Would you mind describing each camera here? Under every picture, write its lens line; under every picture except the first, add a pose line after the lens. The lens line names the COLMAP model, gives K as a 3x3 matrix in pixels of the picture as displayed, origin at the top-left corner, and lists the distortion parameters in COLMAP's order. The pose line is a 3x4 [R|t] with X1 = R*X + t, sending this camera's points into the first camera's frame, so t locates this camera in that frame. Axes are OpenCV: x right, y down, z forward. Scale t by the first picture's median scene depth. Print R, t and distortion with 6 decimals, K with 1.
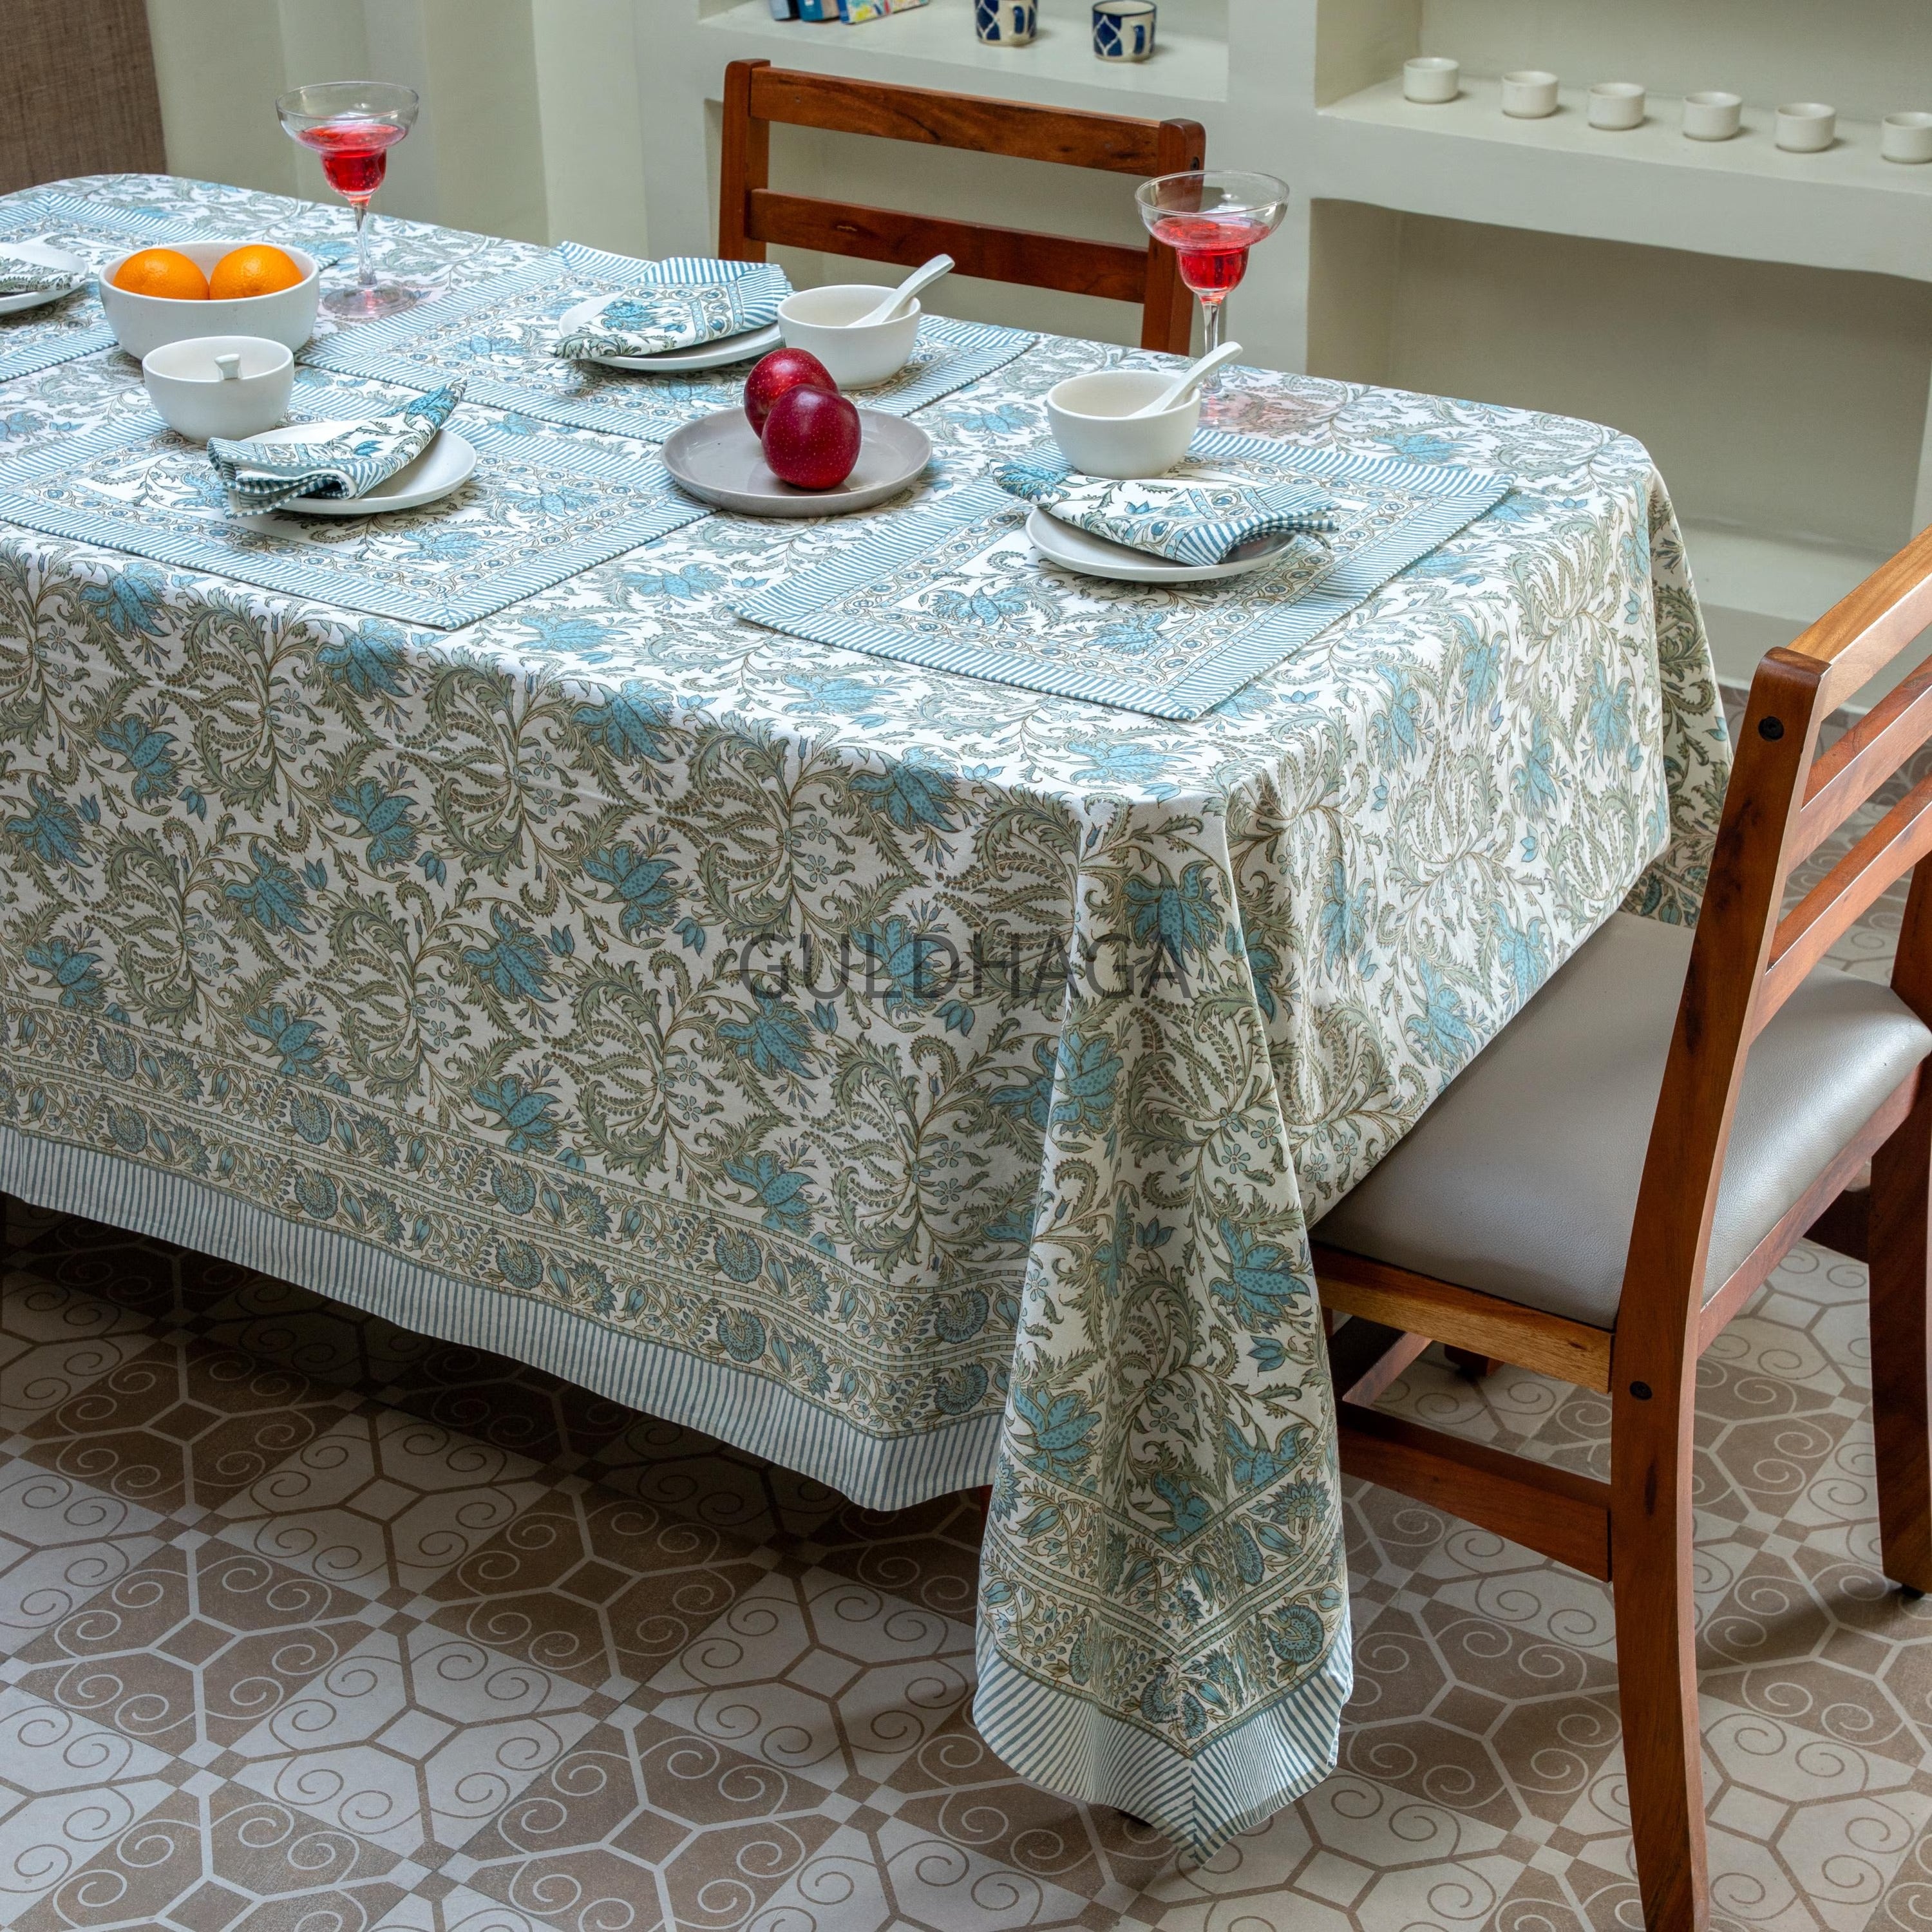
lens RADIAL K [[3758.2, 0, 963.3], [0, 3758.2, 1046.9], [0, 0, 1]] dist [0.063905, 0.517324]
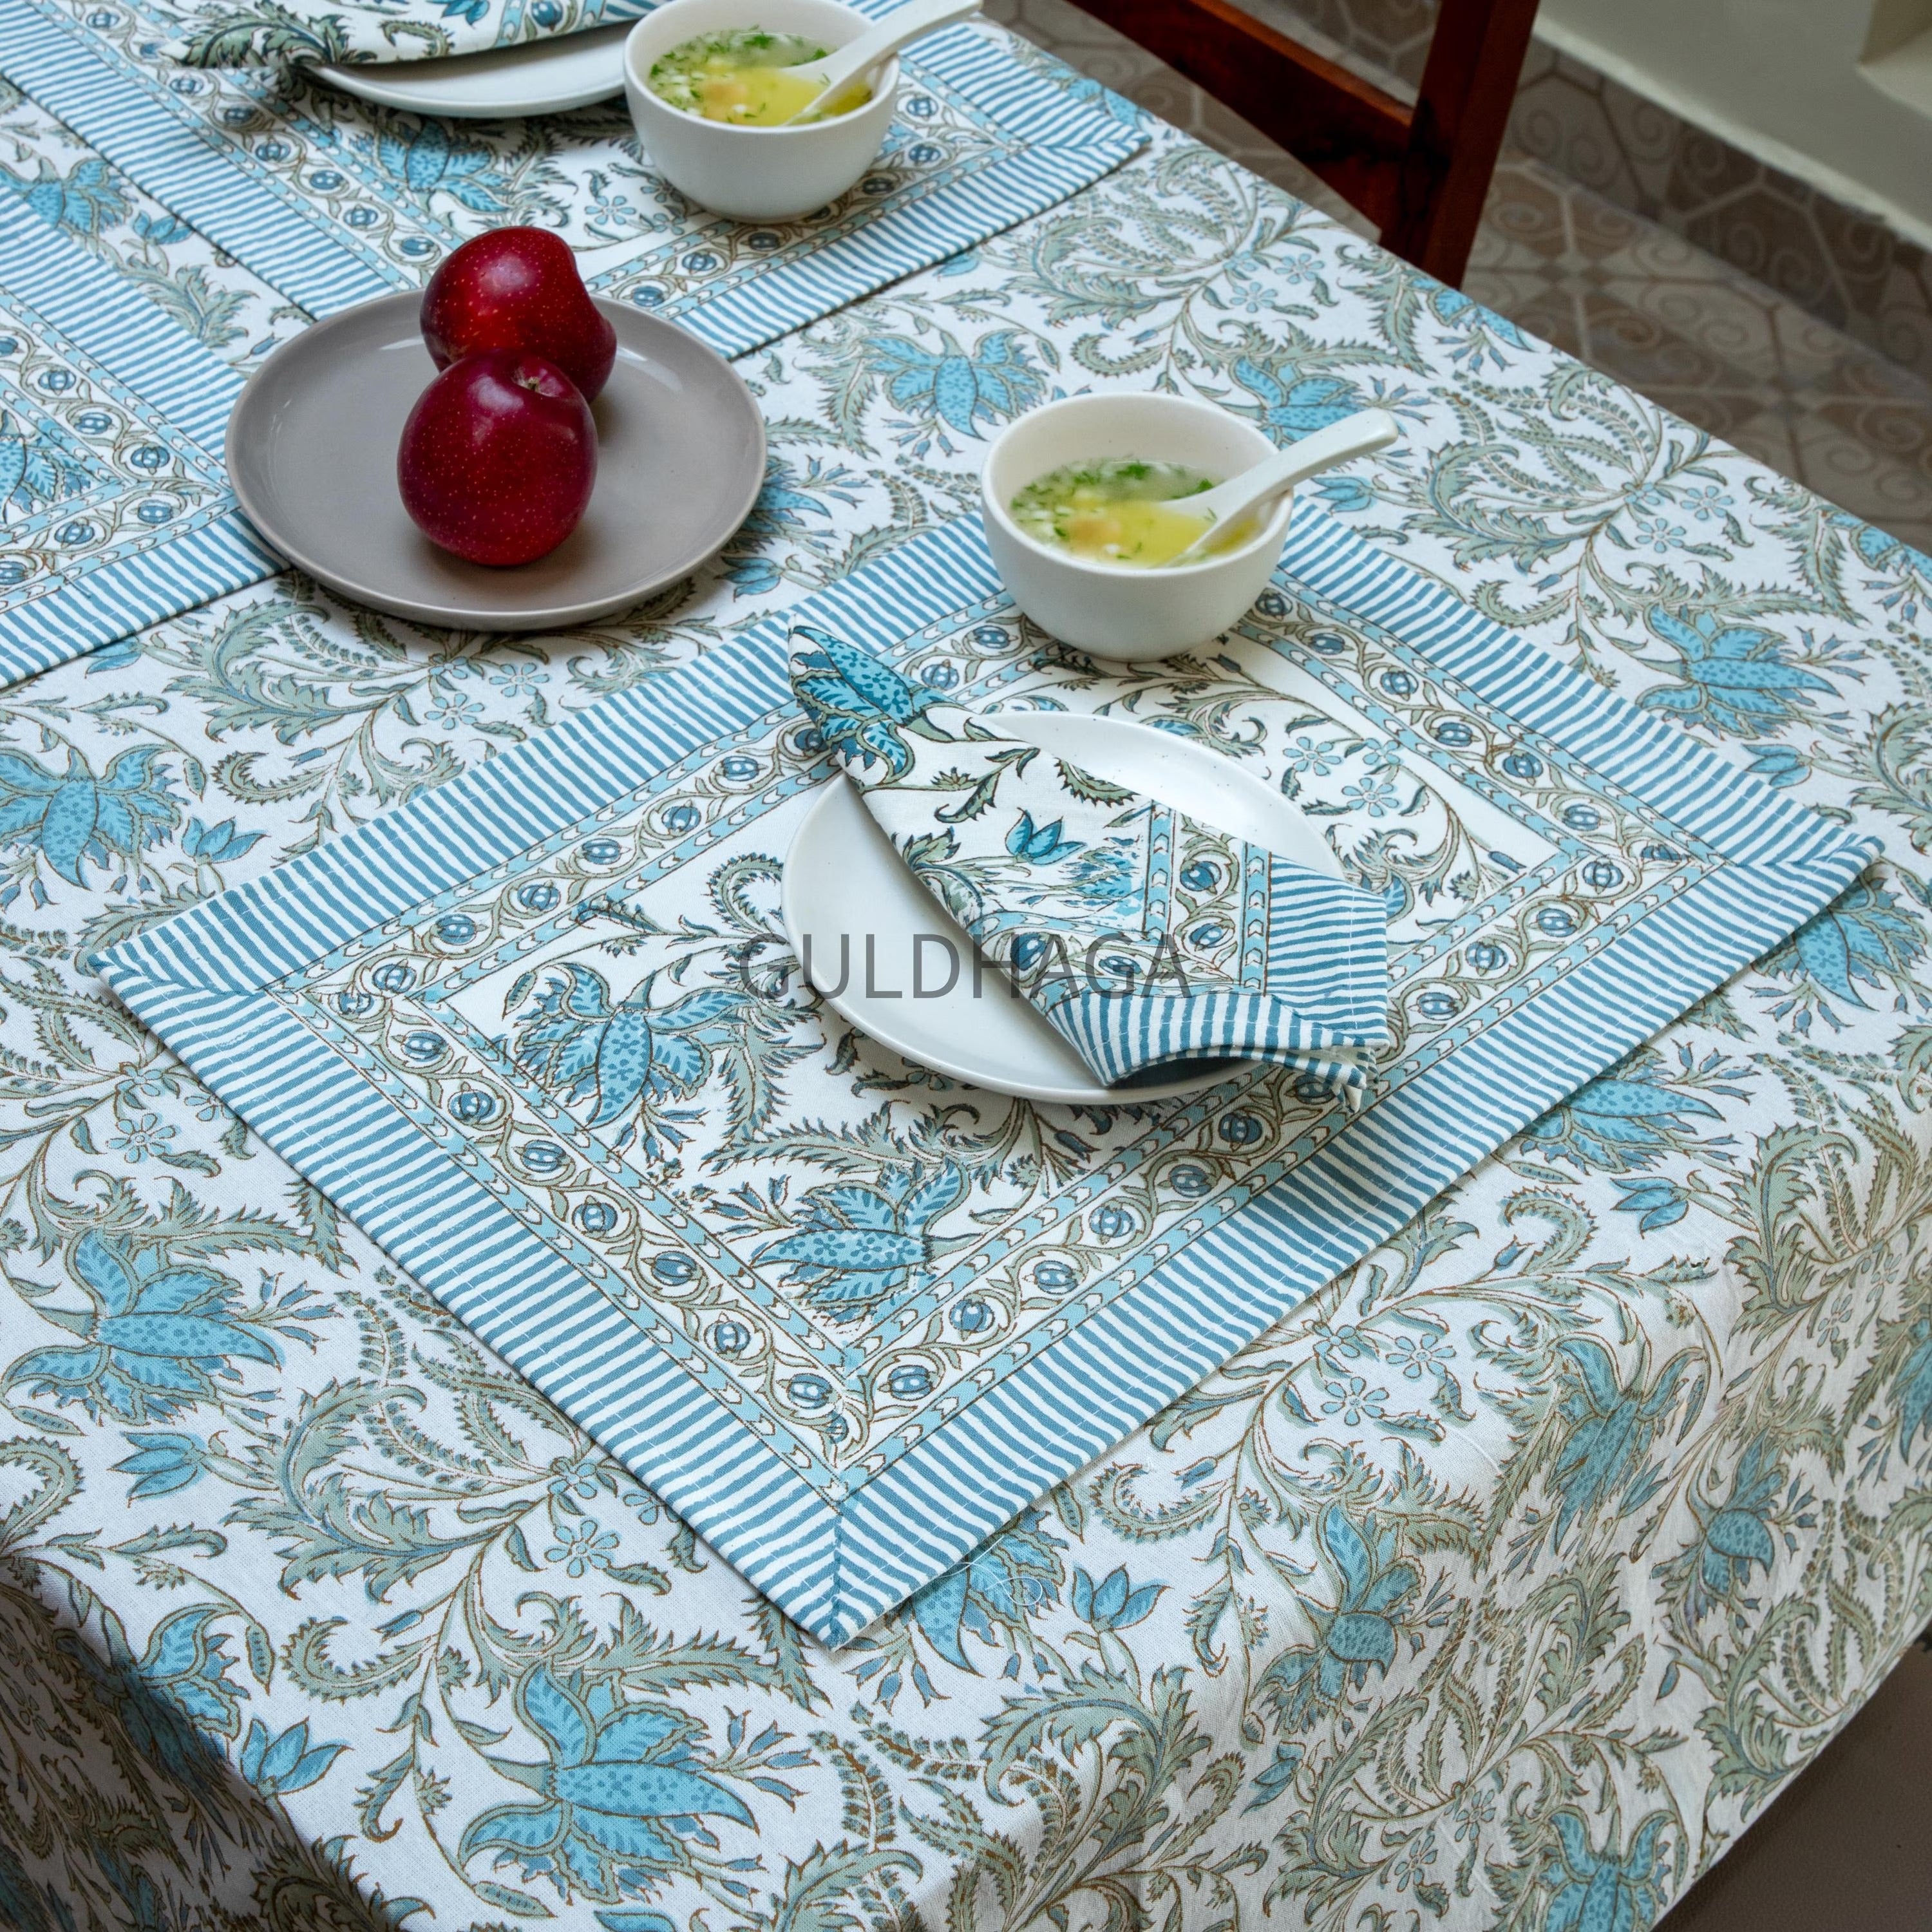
lens RADIAL K [[3758.2, 0, 963.3], [0, 3758.2, 1046.9], [0, 0, 1]] dist [0.063905, 0.517324]
pose [[0.966498, 0.223891, -0.125515, 0.101806], [-0.177454, 0.936169, 0.303477, -0.256980], [0.185449, -0.271037, 0.944536, 0.530022]]
